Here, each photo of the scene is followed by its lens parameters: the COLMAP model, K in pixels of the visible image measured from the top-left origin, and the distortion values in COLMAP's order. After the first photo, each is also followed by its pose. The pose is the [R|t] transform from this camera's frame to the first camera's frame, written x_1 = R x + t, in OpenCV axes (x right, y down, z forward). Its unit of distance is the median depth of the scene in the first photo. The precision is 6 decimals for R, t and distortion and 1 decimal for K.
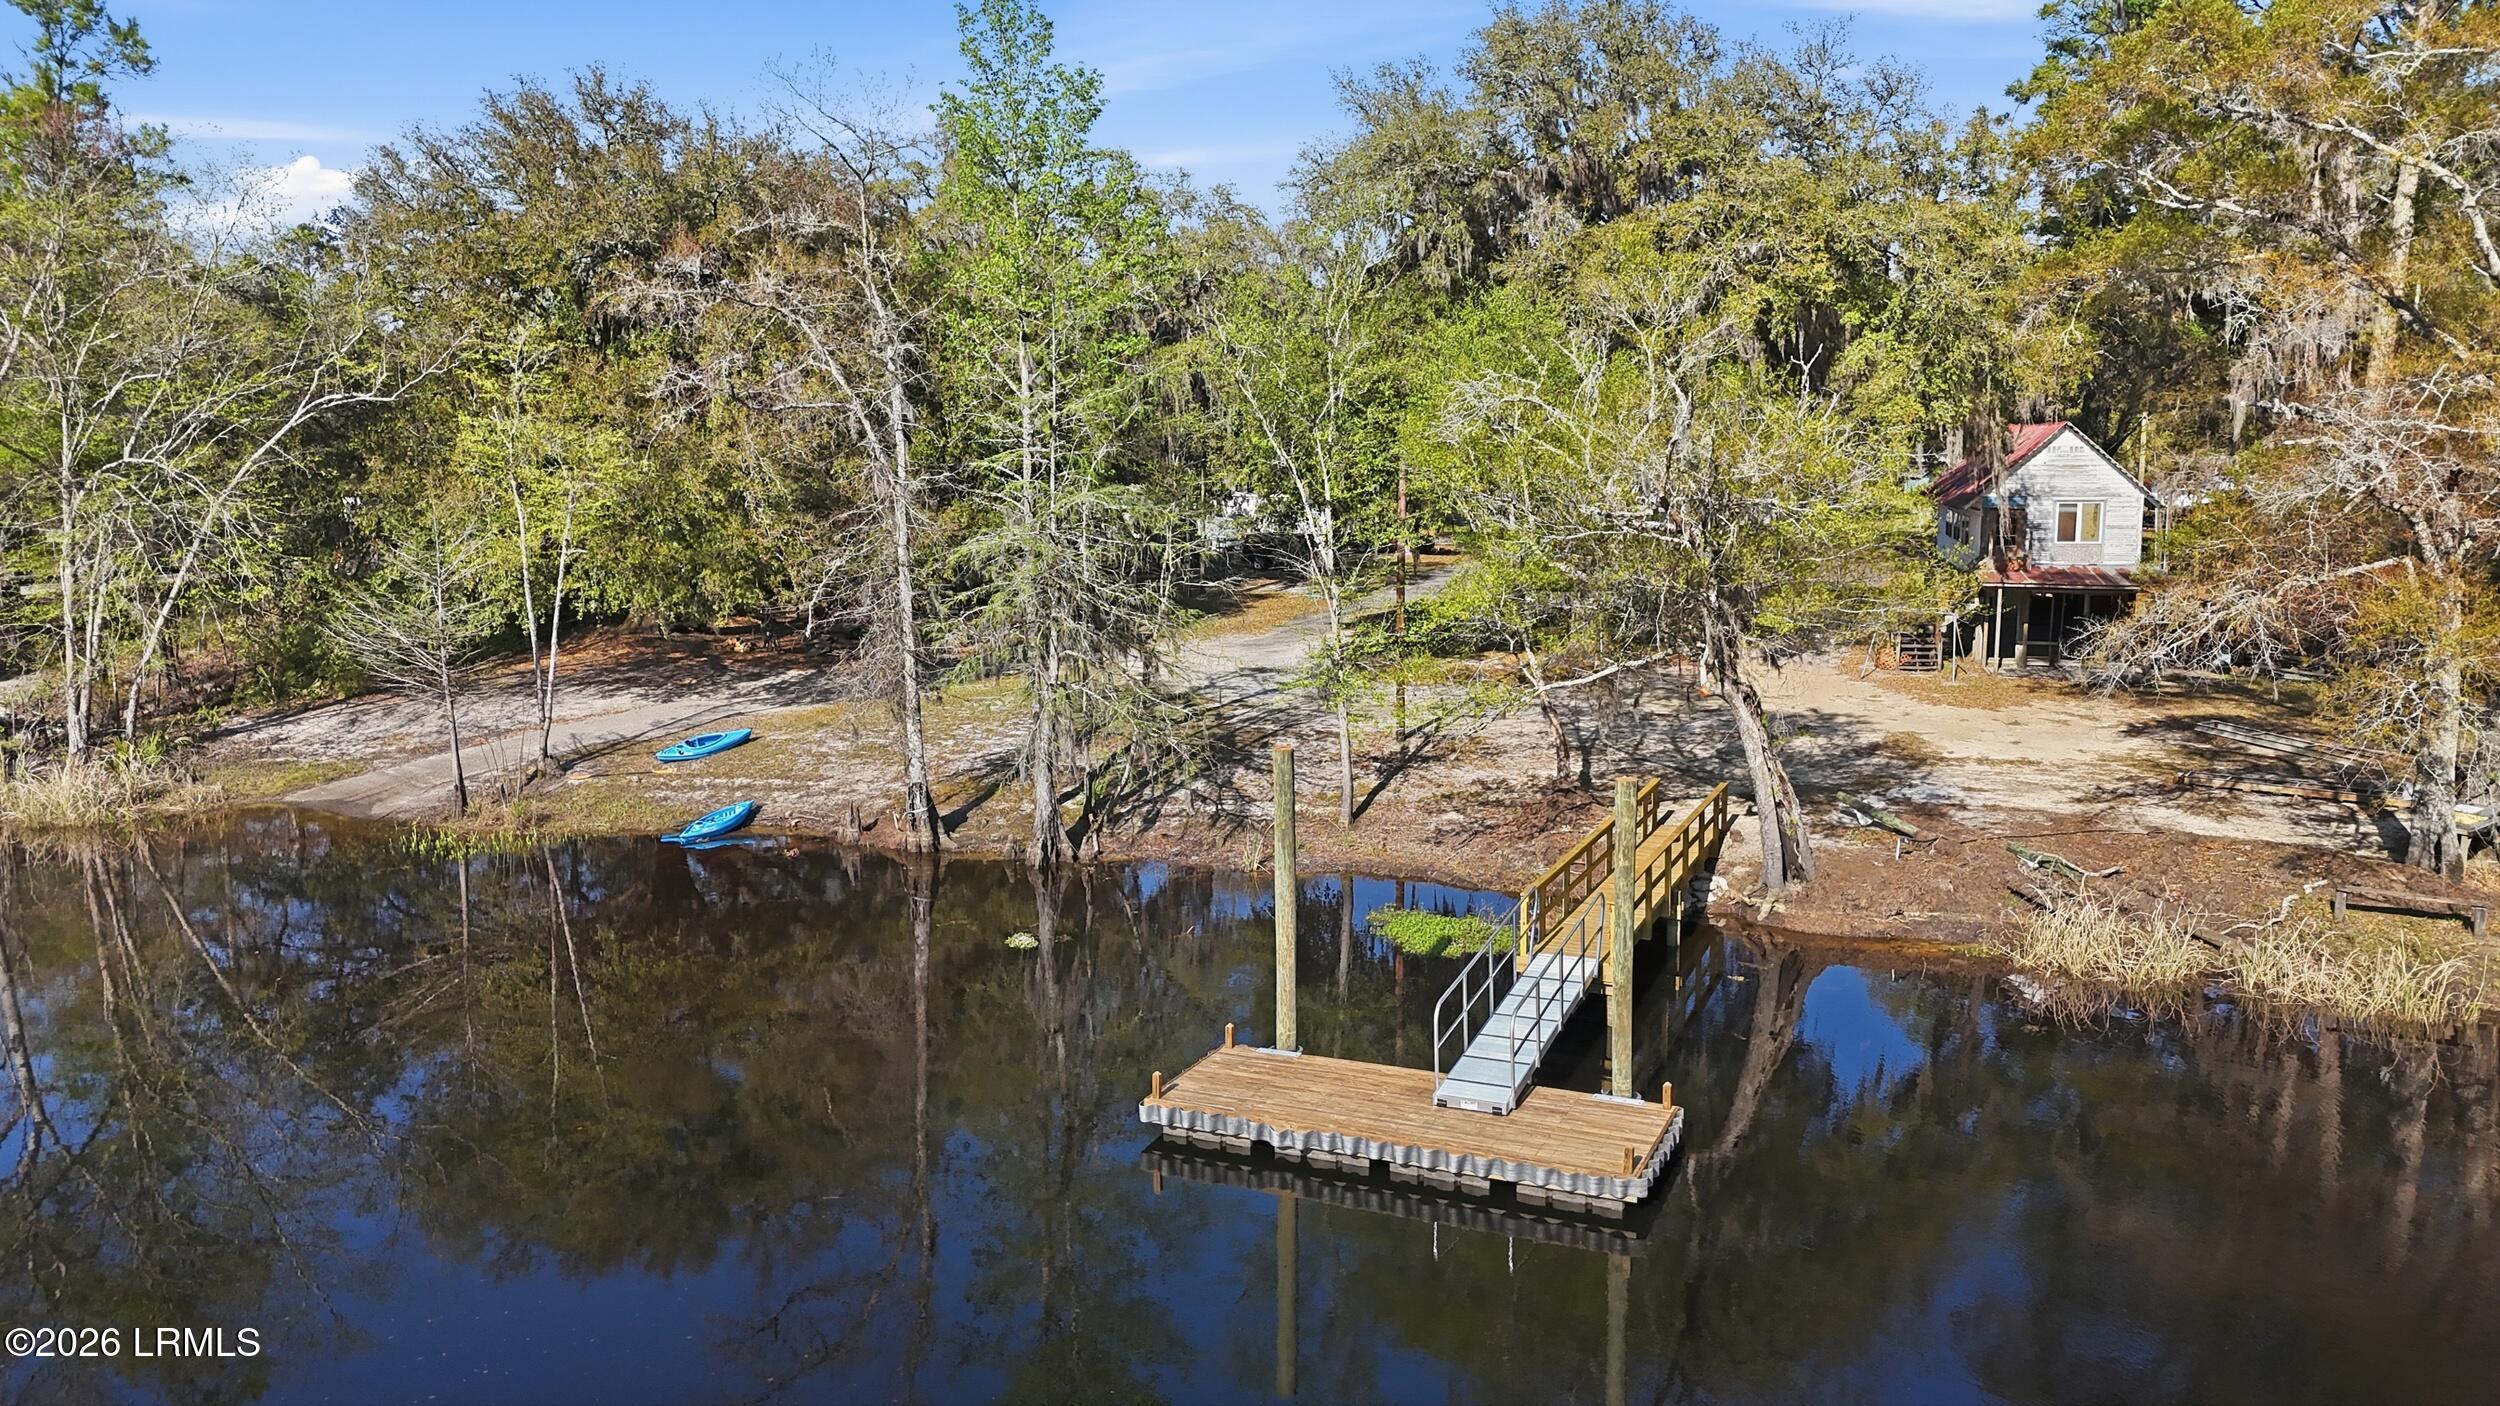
lens RADIAL K [[1812.8, 0, 1248.2], [0, 1812.8, 704.7], [0, 0, 1]] dist [0.059458, -0.052783]
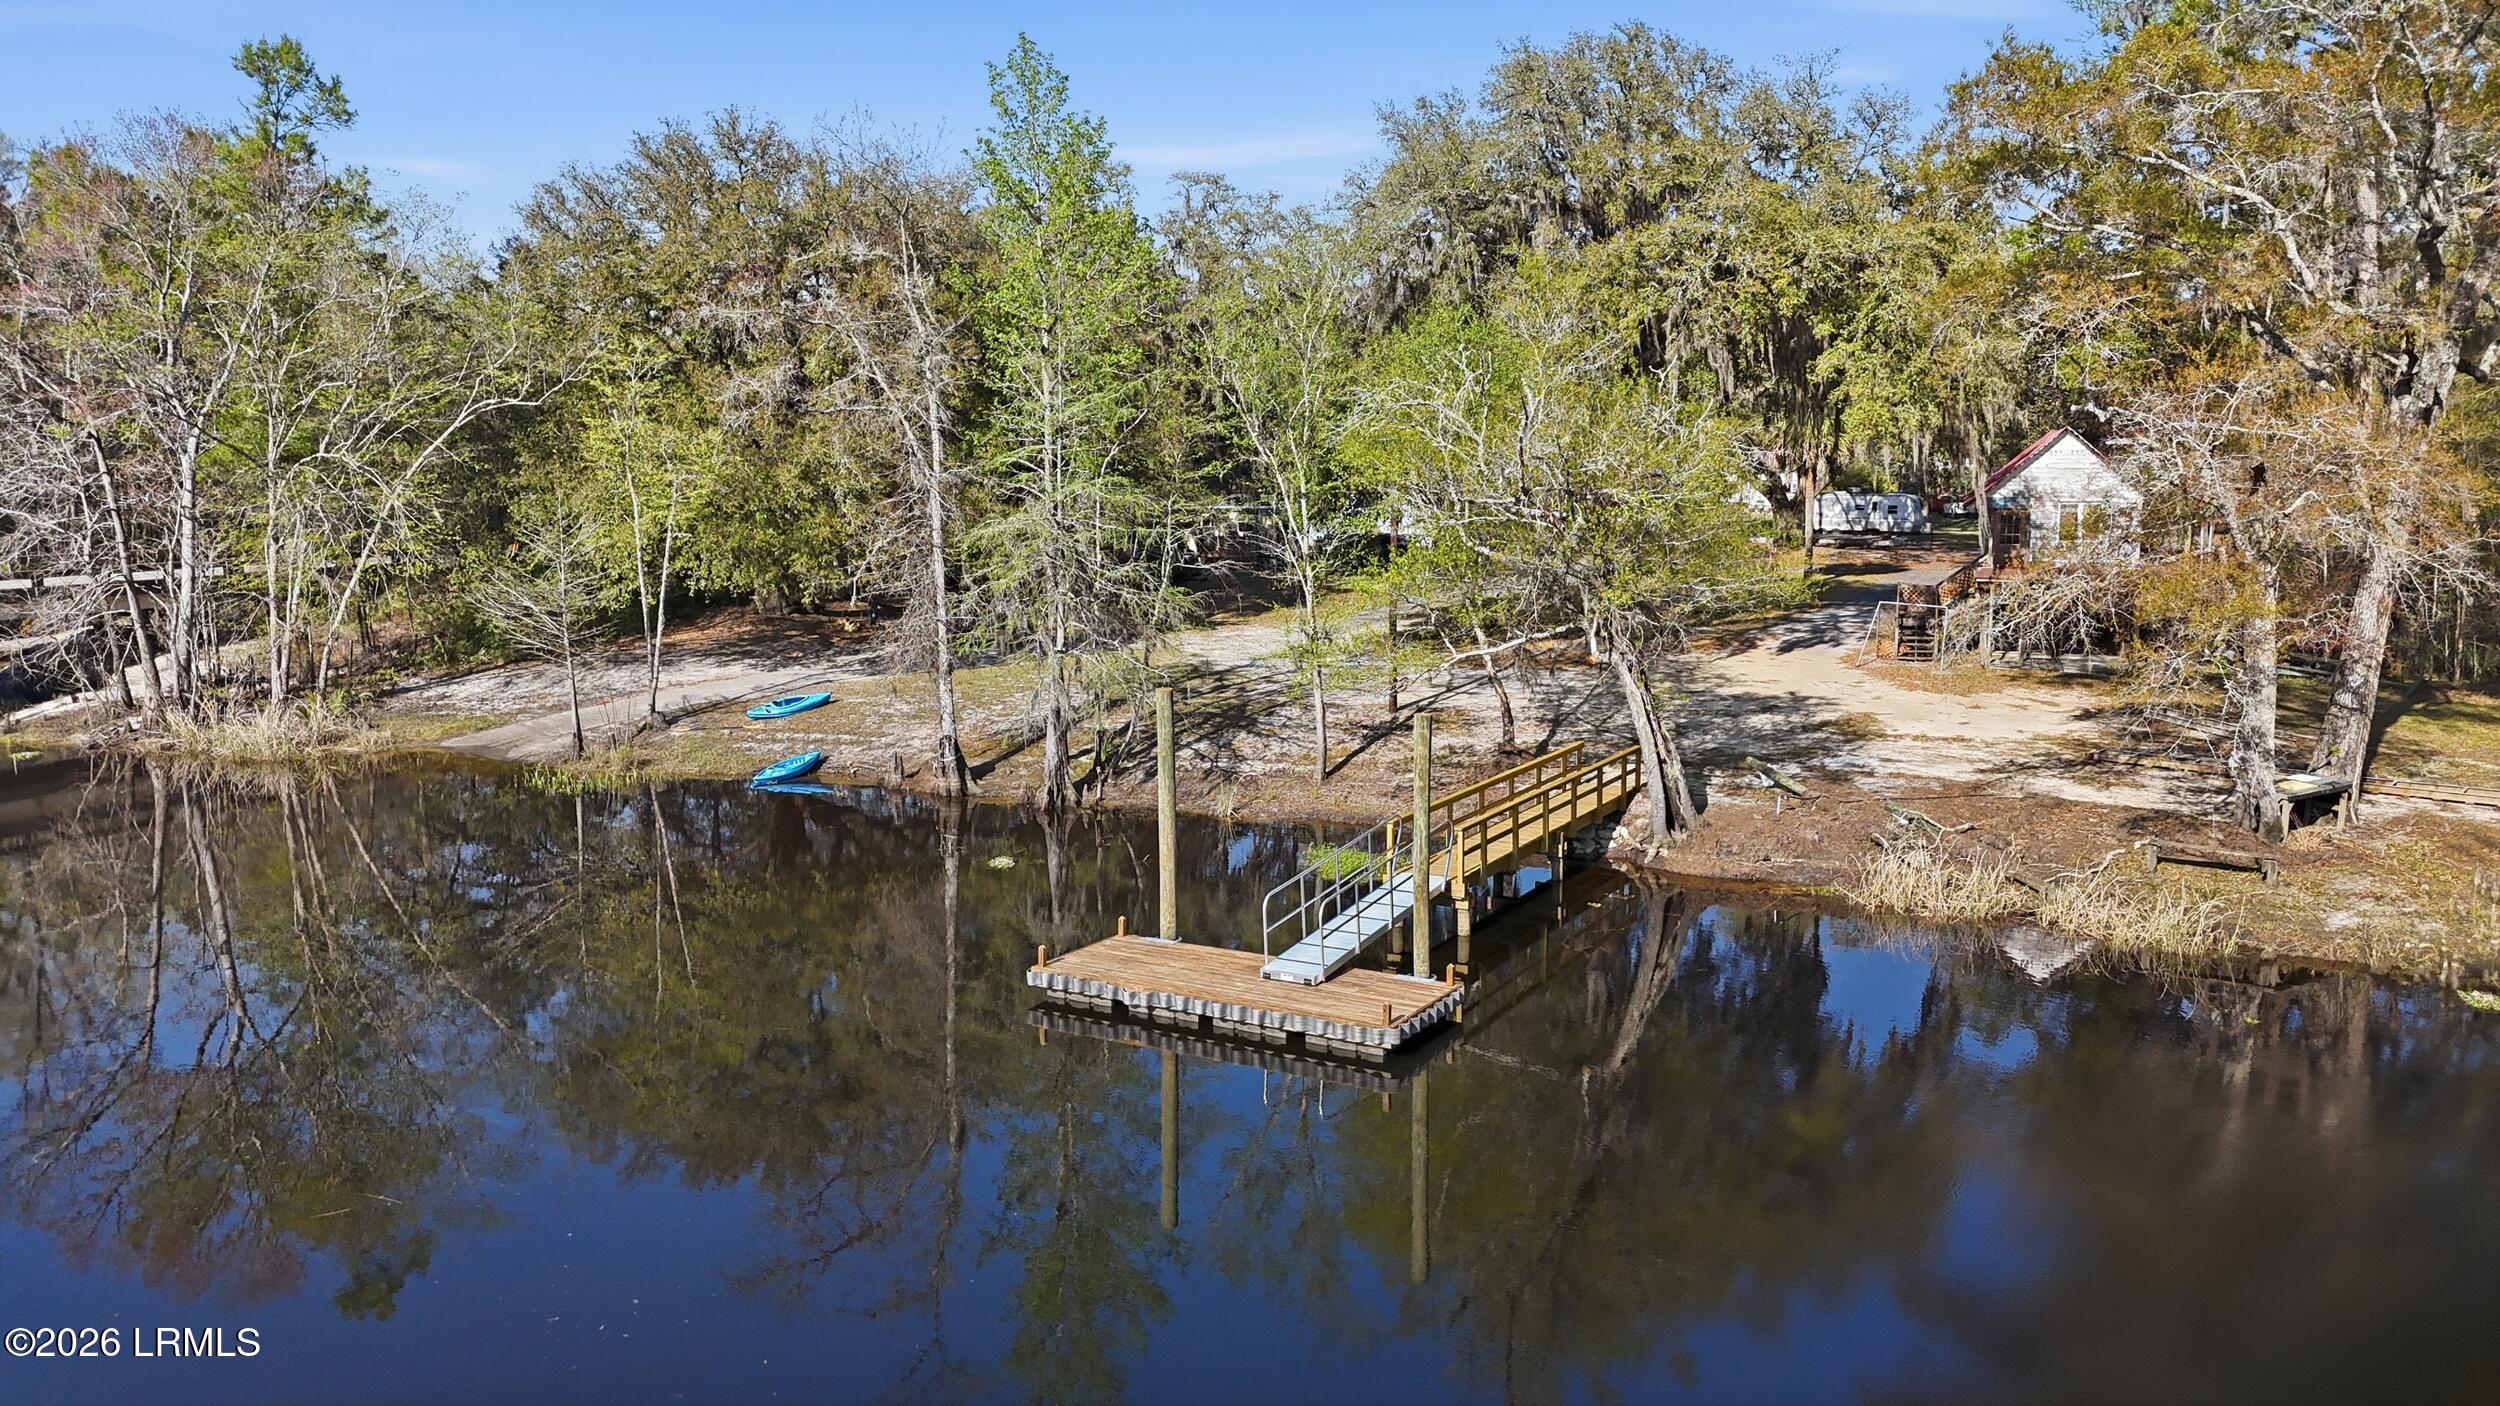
lens RADIAL K [[1812.8, 0, 1252.0], [0, 1812.8, 707.6], [0, 0, 1]] dist [0.059458, -0.052783]
pose [[0.994536, 0.018207, -0.102795, 0.115384], [-0.018496, 0.999827, -0.001861, 0.021469], [0.102744, 0.003752, 0.994701, -0.114773]]
